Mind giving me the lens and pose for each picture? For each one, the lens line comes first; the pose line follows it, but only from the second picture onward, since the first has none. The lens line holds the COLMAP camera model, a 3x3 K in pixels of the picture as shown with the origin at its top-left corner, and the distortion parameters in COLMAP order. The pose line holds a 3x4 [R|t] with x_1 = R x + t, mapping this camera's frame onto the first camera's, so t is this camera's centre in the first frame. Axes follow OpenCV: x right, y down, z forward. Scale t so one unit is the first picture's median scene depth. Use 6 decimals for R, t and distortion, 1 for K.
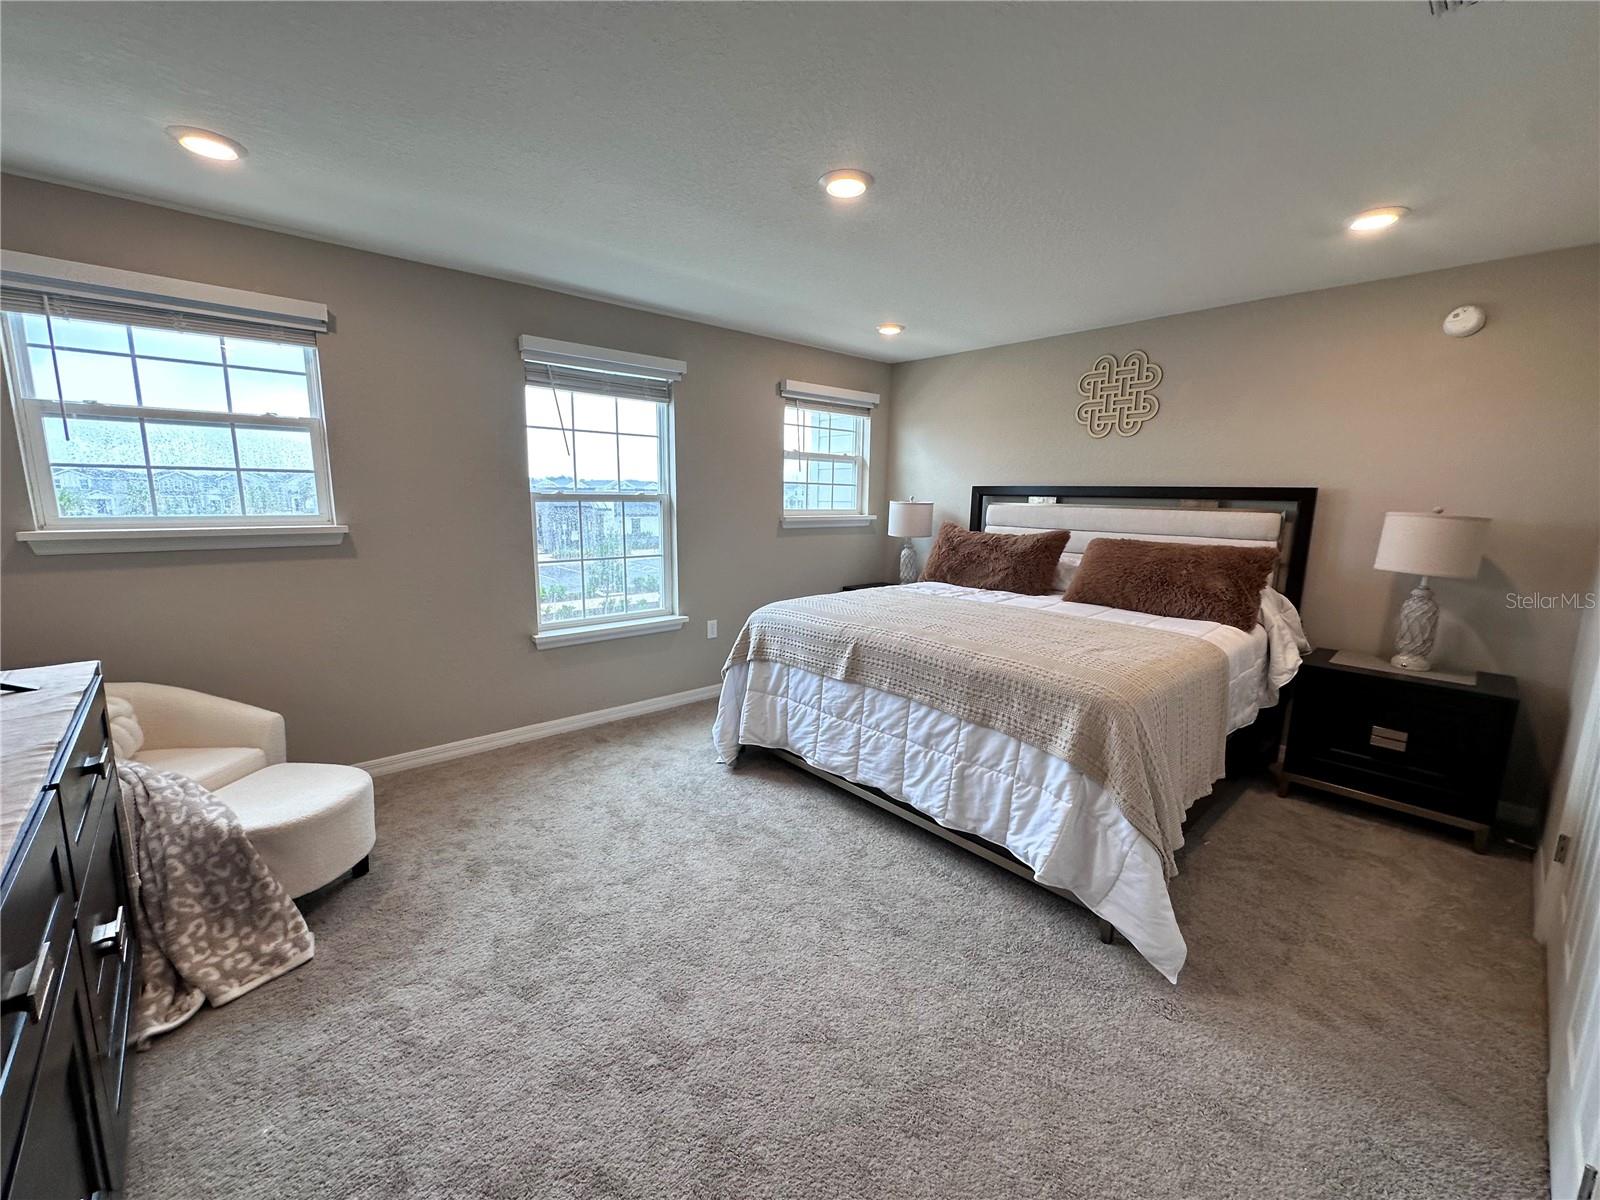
lens RADIAL K [[636.2, 0, 799.5], [0, 636.2, 599.8], [0, 0, 1]] dist [-0.004310, 0.000739]
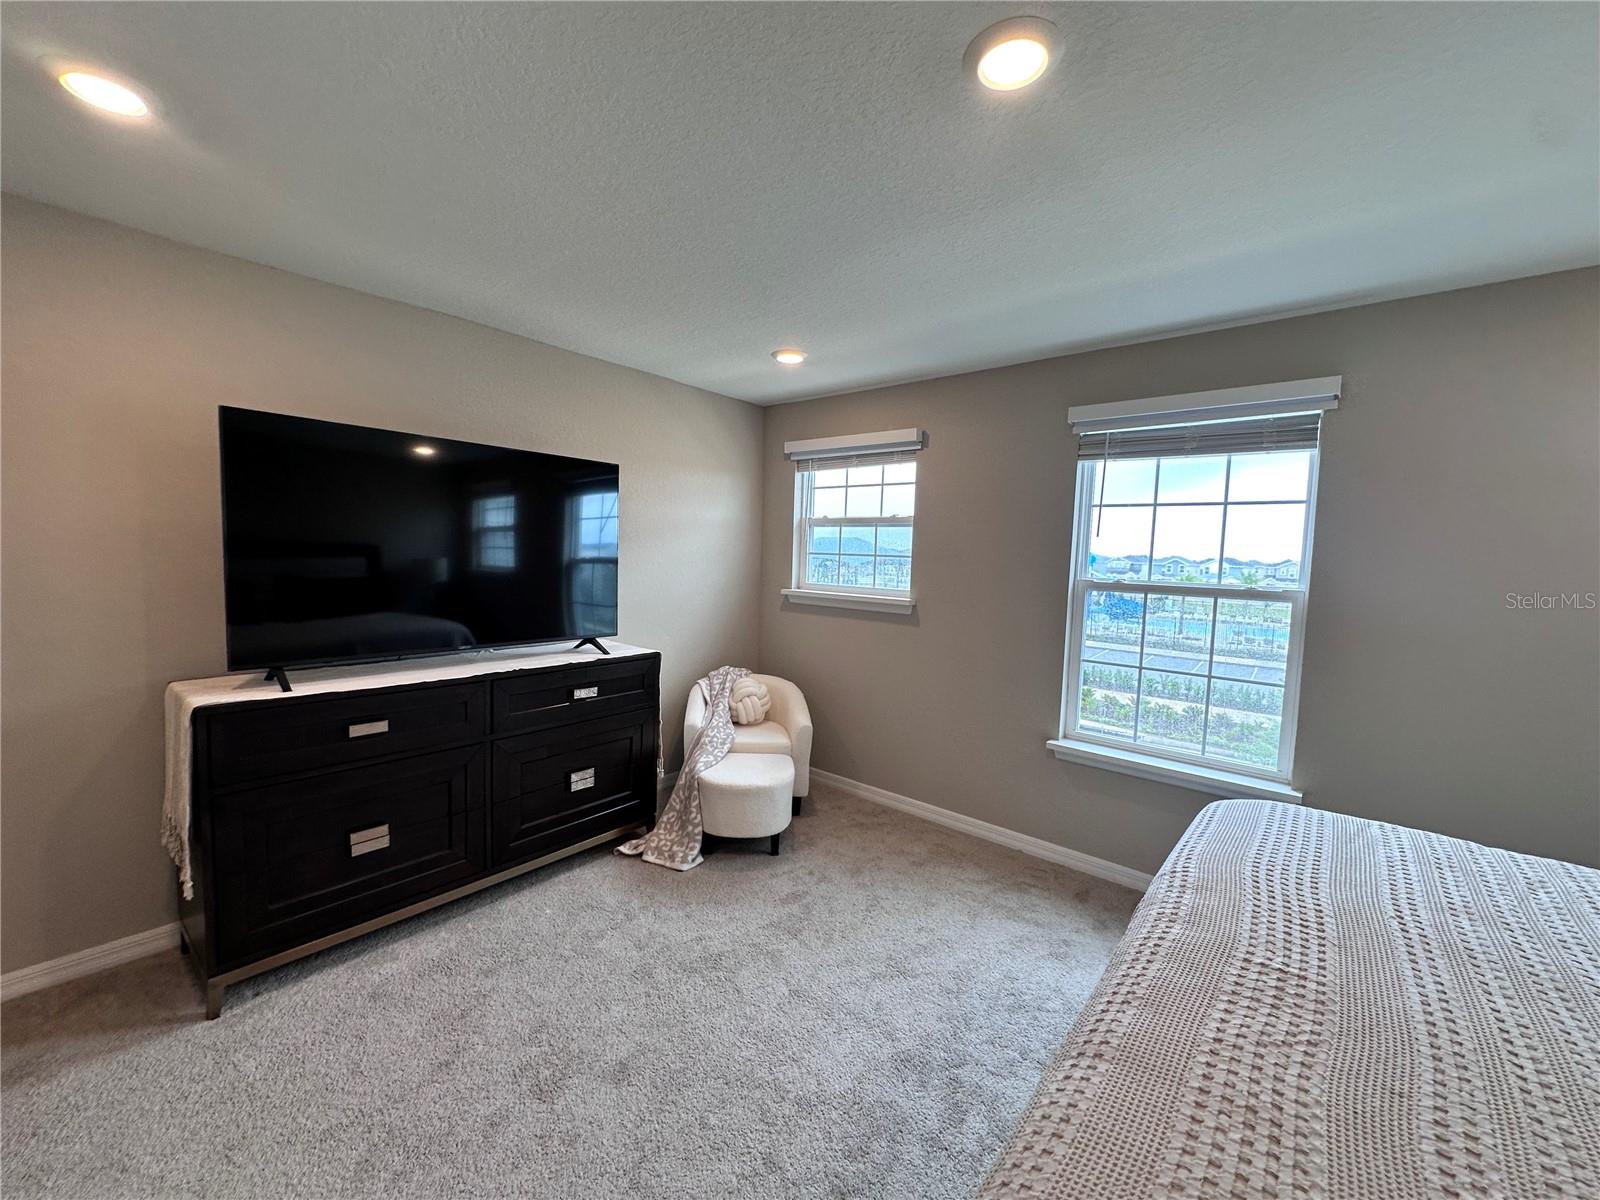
lens RADIAL K [[636.2, 0, 799.5], [0, 636.2, 599.8], [0, 0, 1]] dist [-0.004310, 0.000739]
pose [[0.138256, 0.059802, -0.988589, 0.500767], [-0.198540, 0.979587, 0.031491, -0.117137], [0.970292, 0.191920, 0.147307, 0.637259]]
